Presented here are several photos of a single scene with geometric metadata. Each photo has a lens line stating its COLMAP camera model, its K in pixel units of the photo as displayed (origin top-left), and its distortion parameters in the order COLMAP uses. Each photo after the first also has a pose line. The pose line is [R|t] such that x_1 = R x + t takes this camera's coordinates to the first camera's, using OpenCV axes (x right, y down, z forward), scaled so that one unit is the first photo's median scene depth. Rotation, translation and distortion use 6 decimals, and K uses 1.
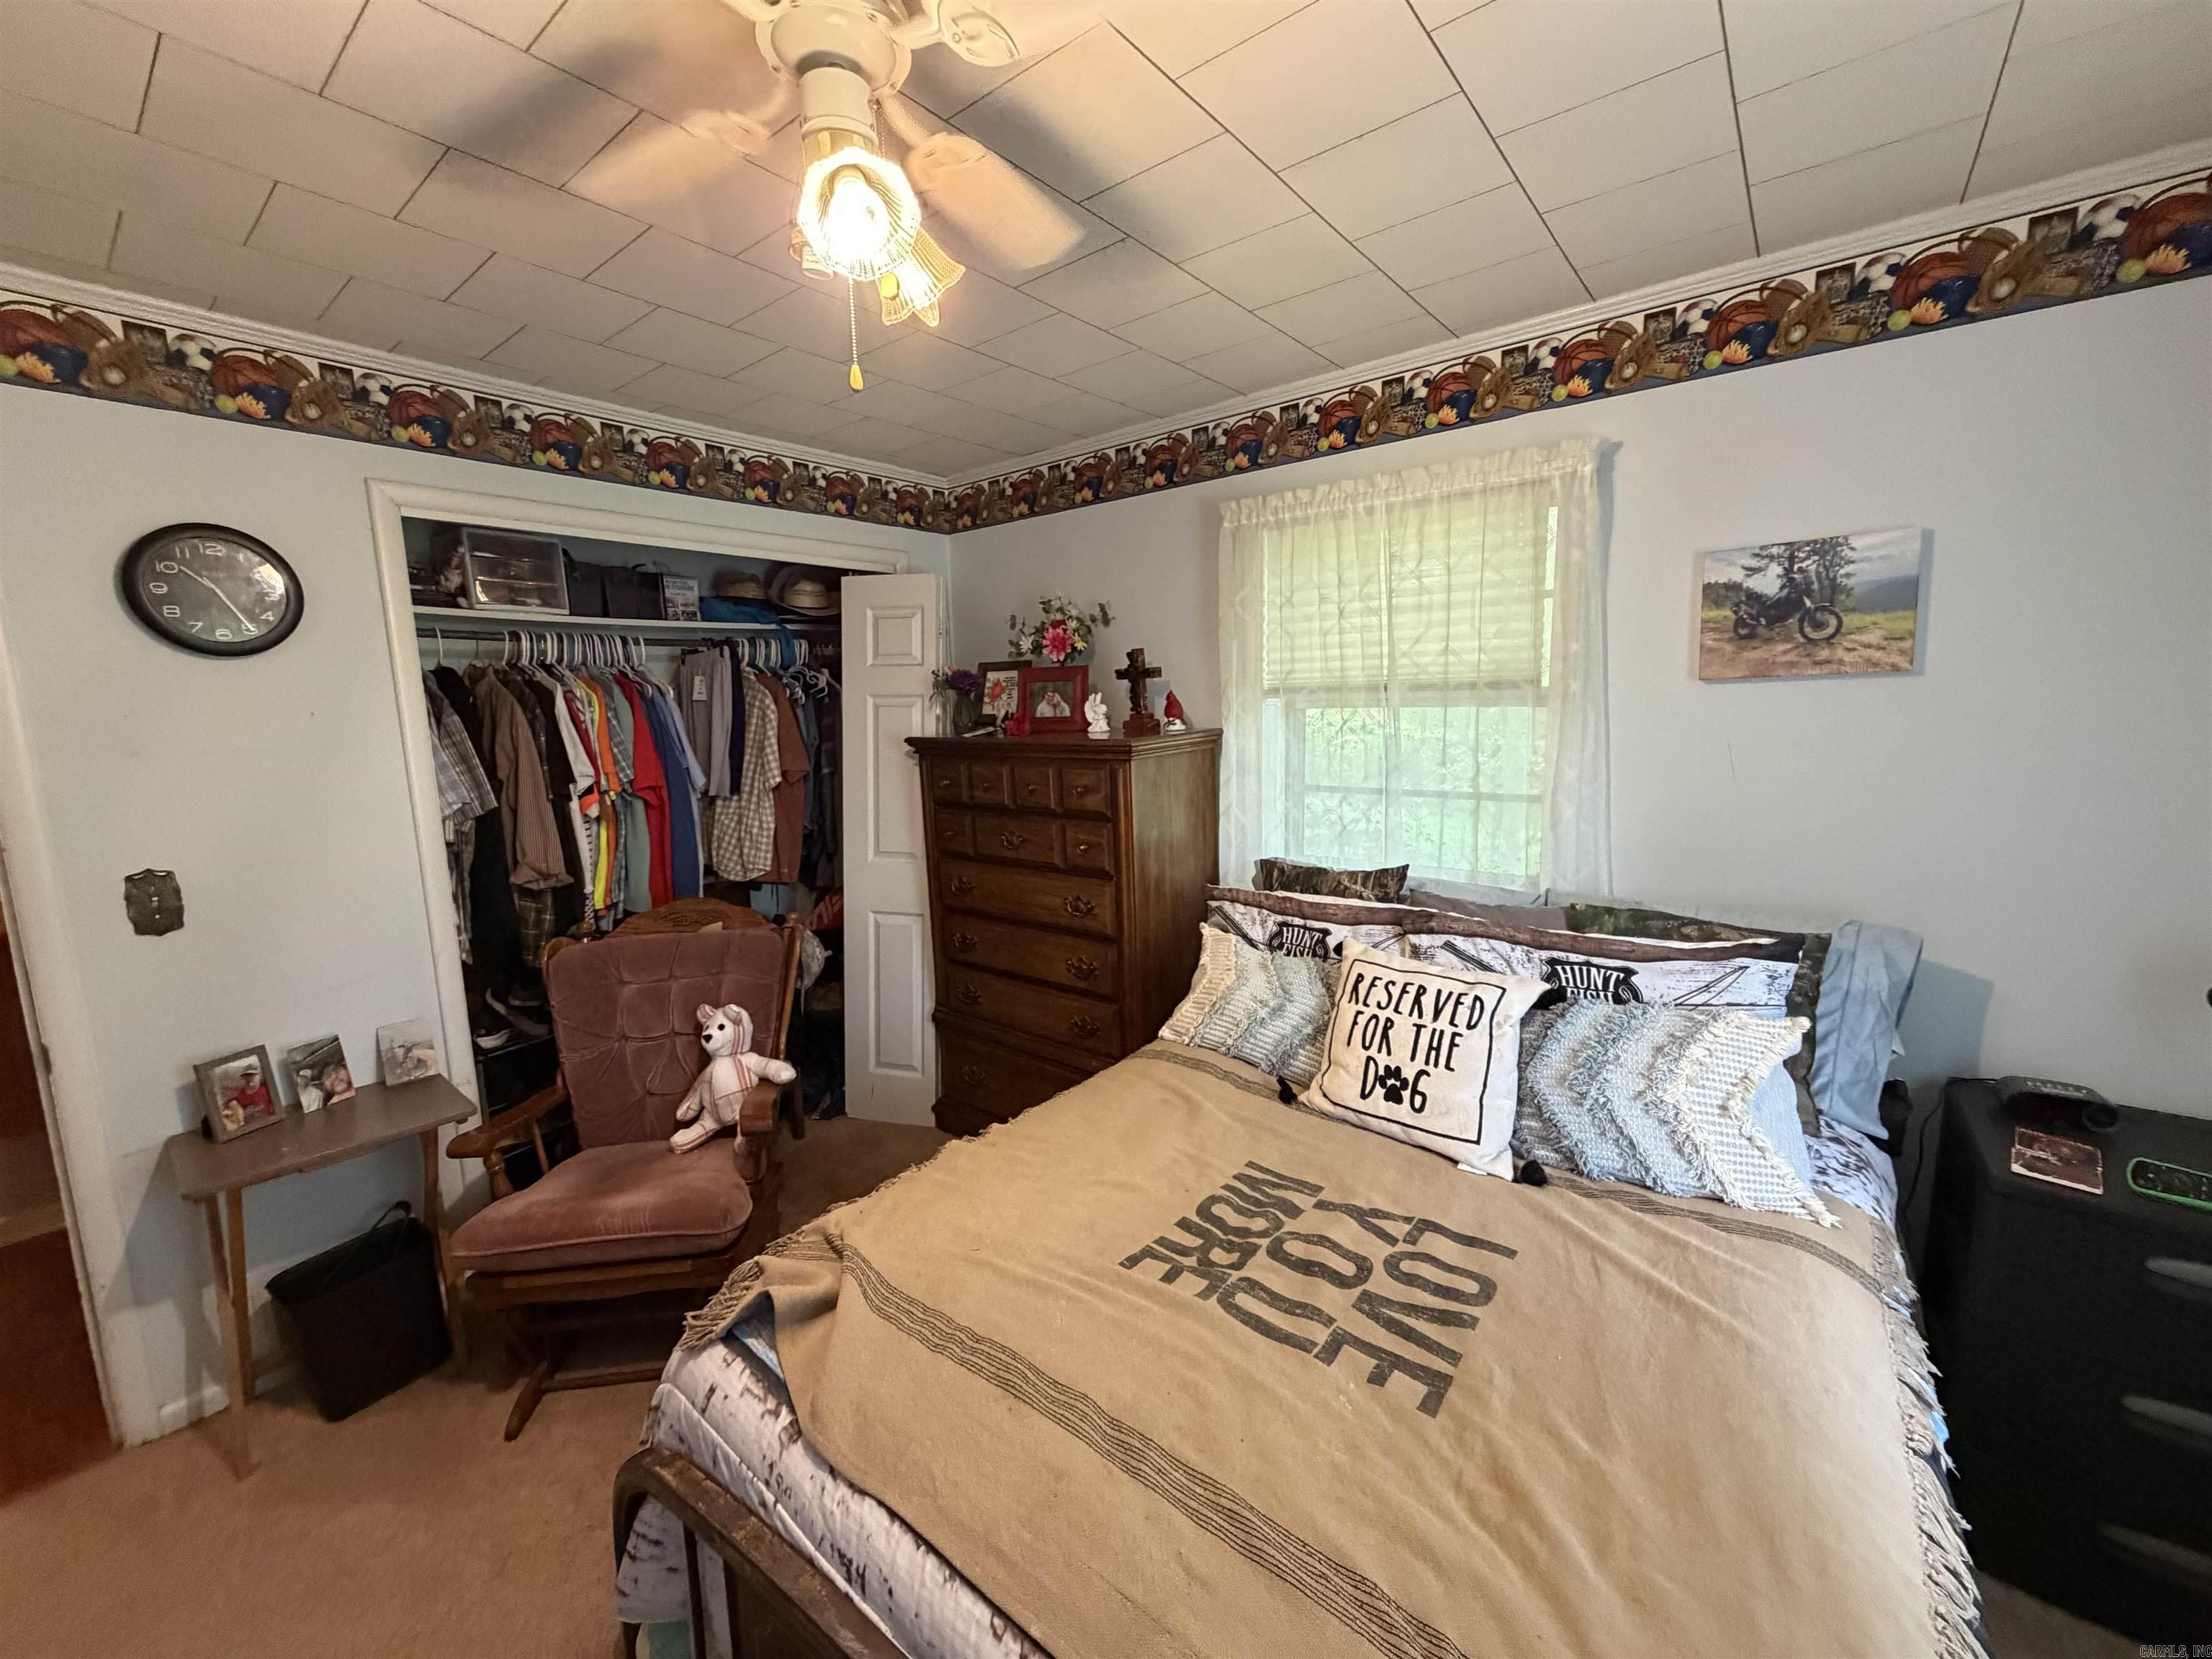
lens RADIAL K [[880.1, 0, 1100.5], [0, 880.1, 827.9], [0, 0, 1]] dist [0.000115, -0.000430]
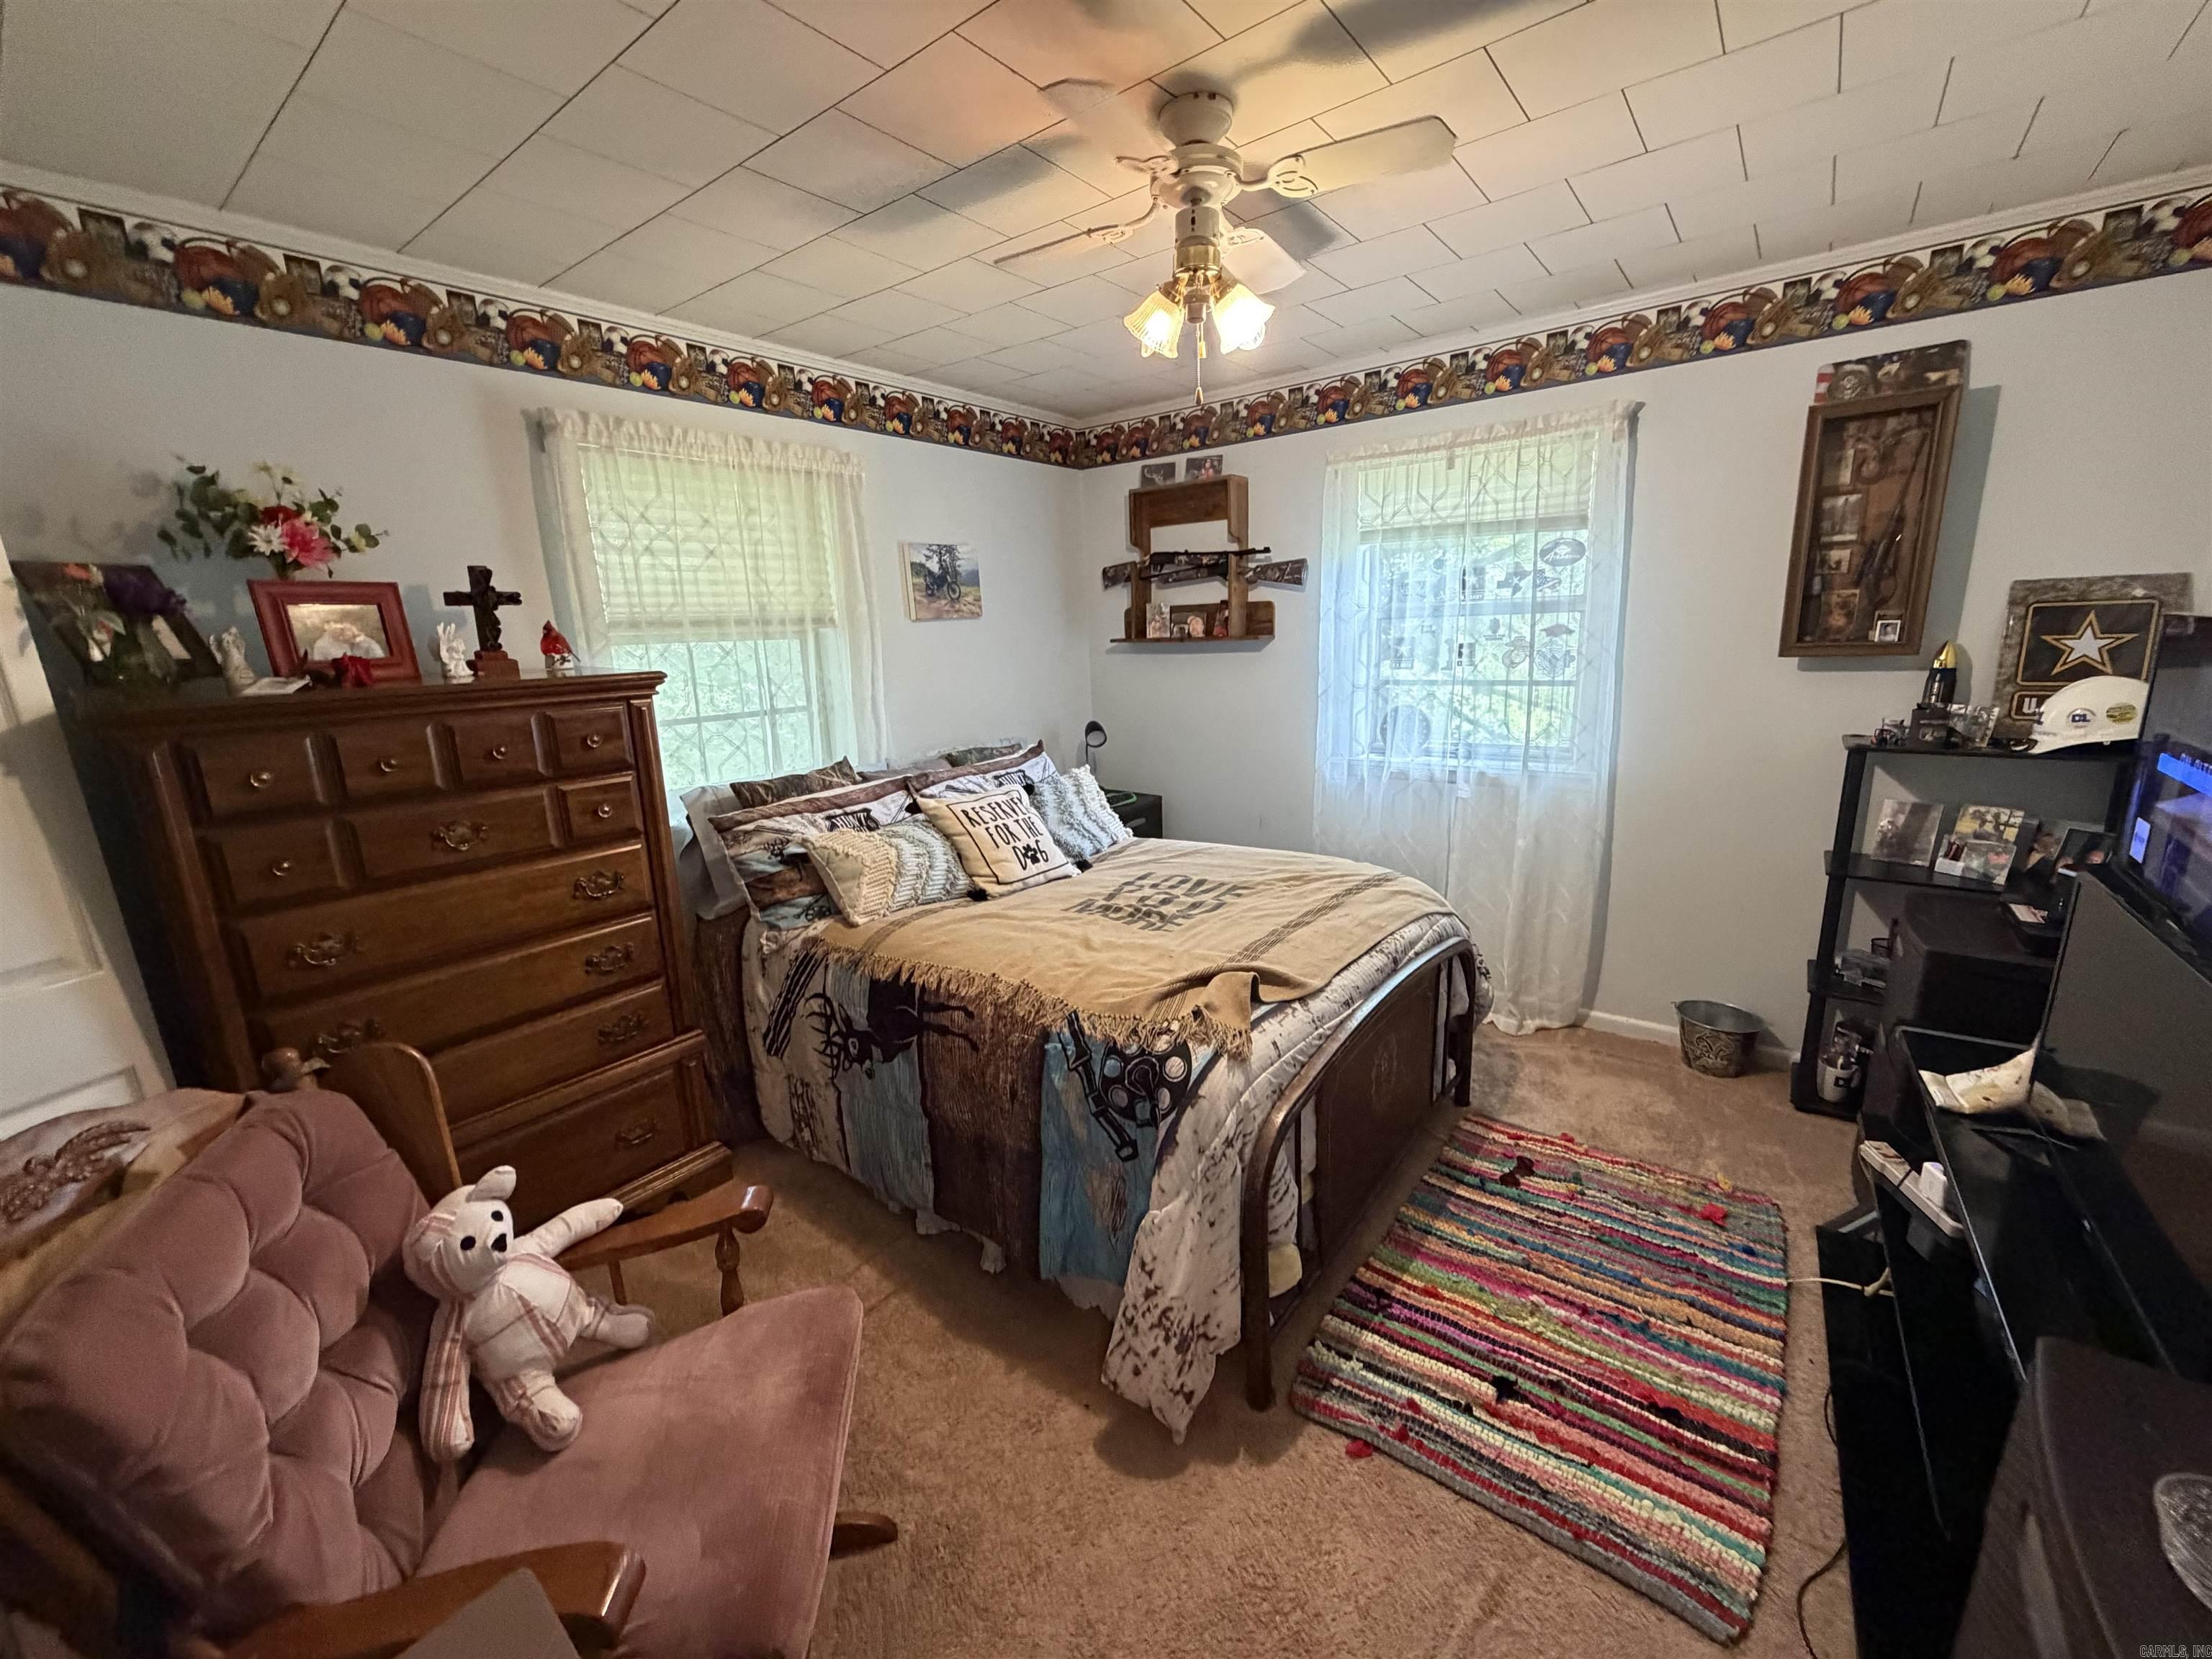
lens RADIAL K [[880.1, 0, 1101.8], [0, 880.1, 824.7], [0, 0, 1]] dist [0.000115, -0.000430]
pose [[-0.011070, -0.198175, 0.980104, -1.274908], [0.177236, 0.964256, 0.196973, -0.067305], [-0.984106, 0.175890, 0.024450, 0.802639]]
